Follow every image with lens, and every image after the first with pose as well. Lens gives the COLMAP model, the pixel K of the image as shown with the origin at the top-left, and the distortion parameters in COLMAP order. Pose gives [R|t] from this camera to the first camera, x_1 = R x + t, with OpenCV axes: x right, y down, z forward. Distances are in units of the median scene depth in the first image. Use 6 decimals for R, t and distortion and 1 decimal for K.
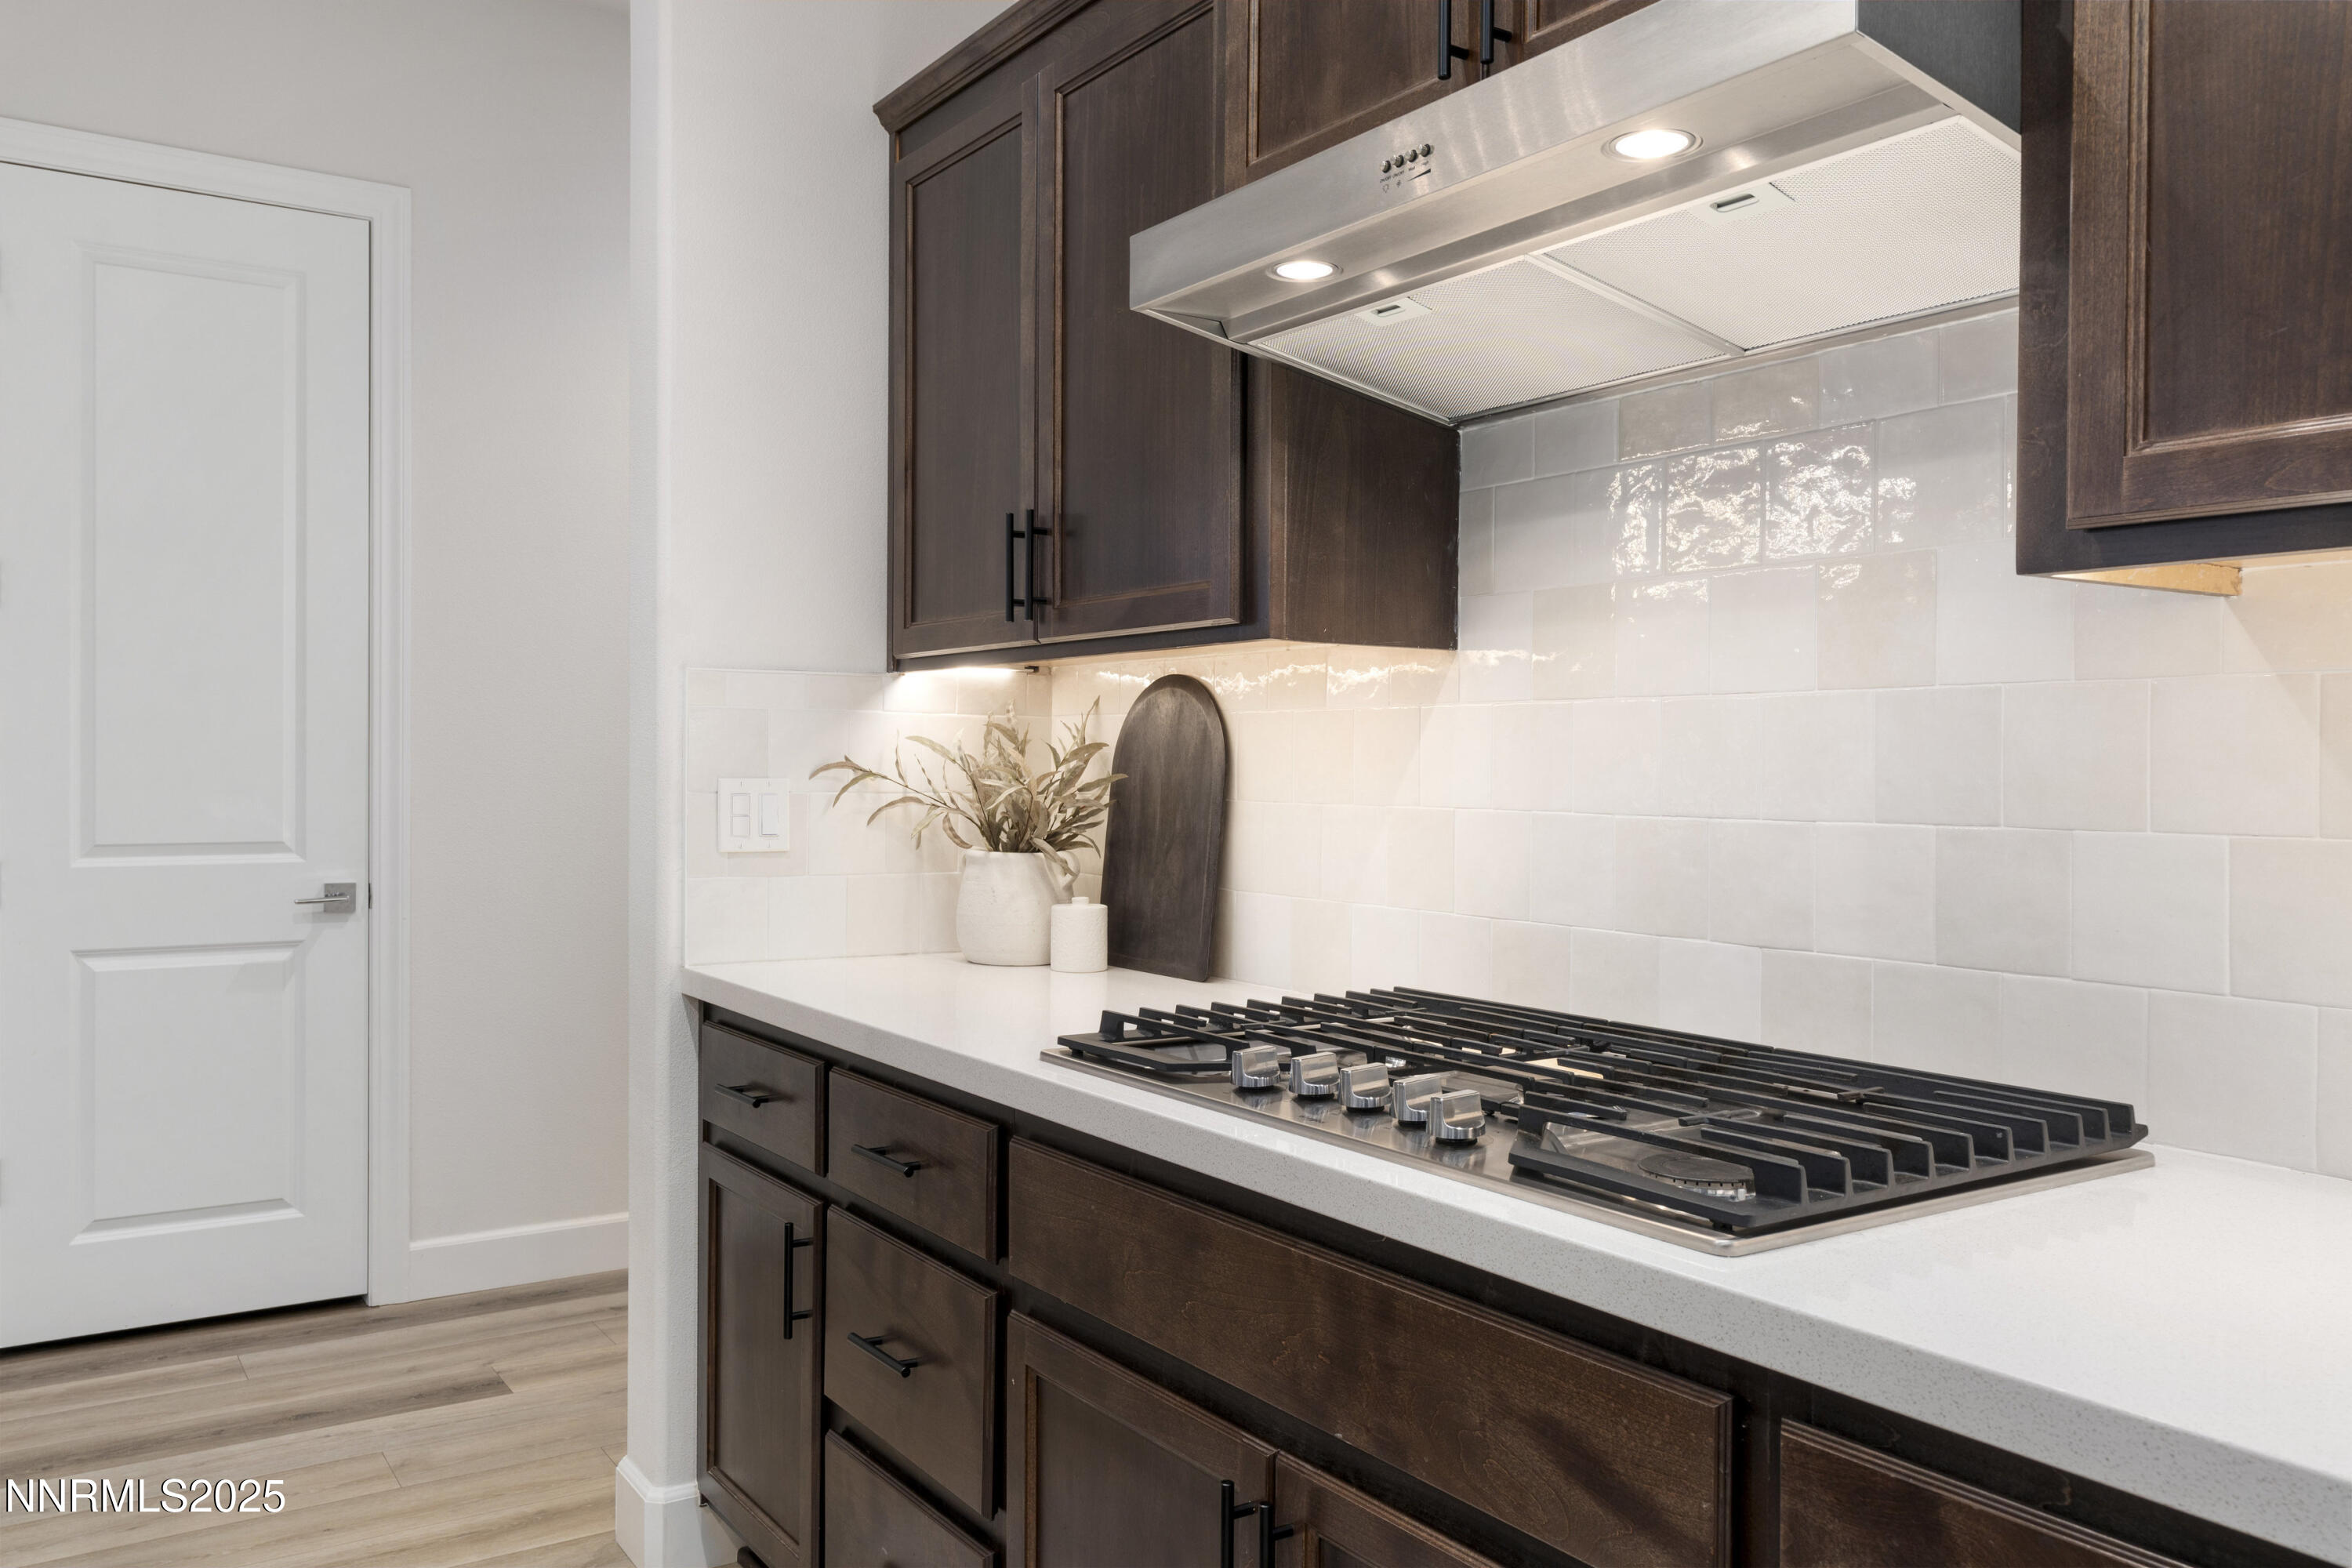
lens RADIAL K [[1804.2, 0, 1172.4], [0, 1804.2, 783.6], [0, 0, 1]] dist [-0.010059, -0.002034]
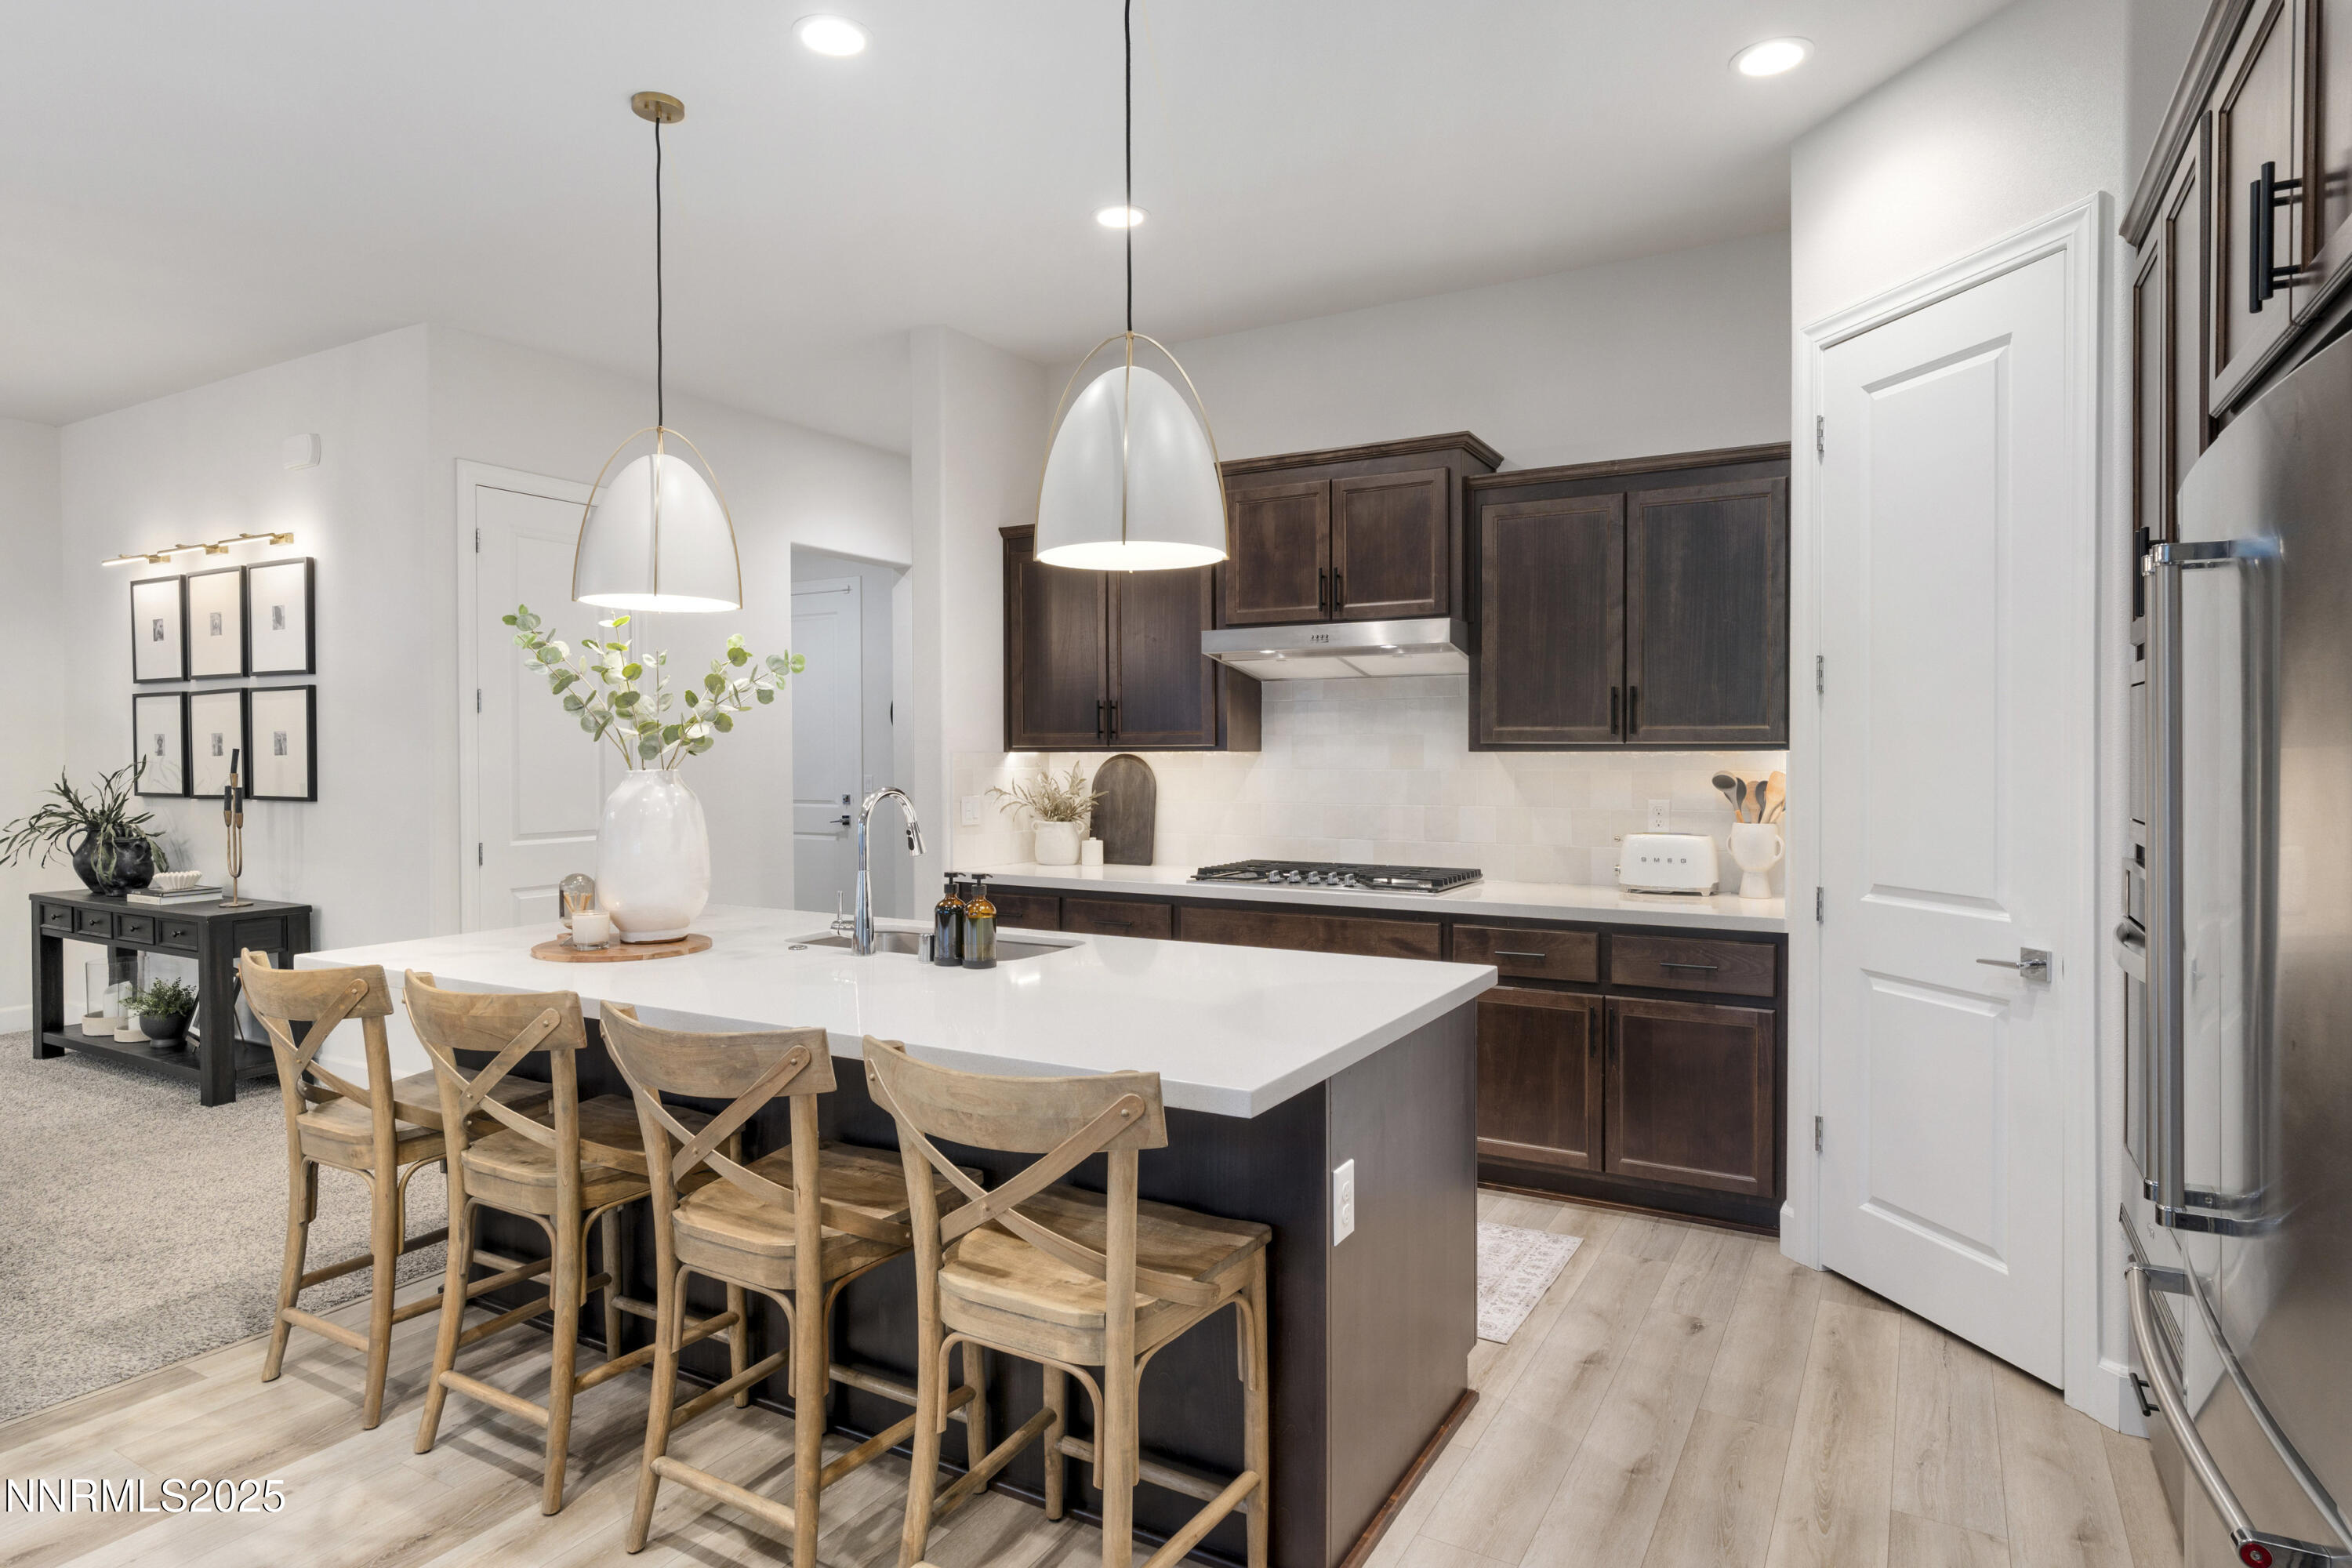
lens RADIAL K [[1304.4, 0, 1169.8], [0, 1304.4, 780.7], [0, 0, 1]] dist [0.001749, 0.000099]
pose [[0.897556, -0.018043, 0.440531, -0.880854], [0.013252, 0.999815, 0.013948, -0.051354], [-0.440701, -0.006681, 0.897629, -0.864486]]
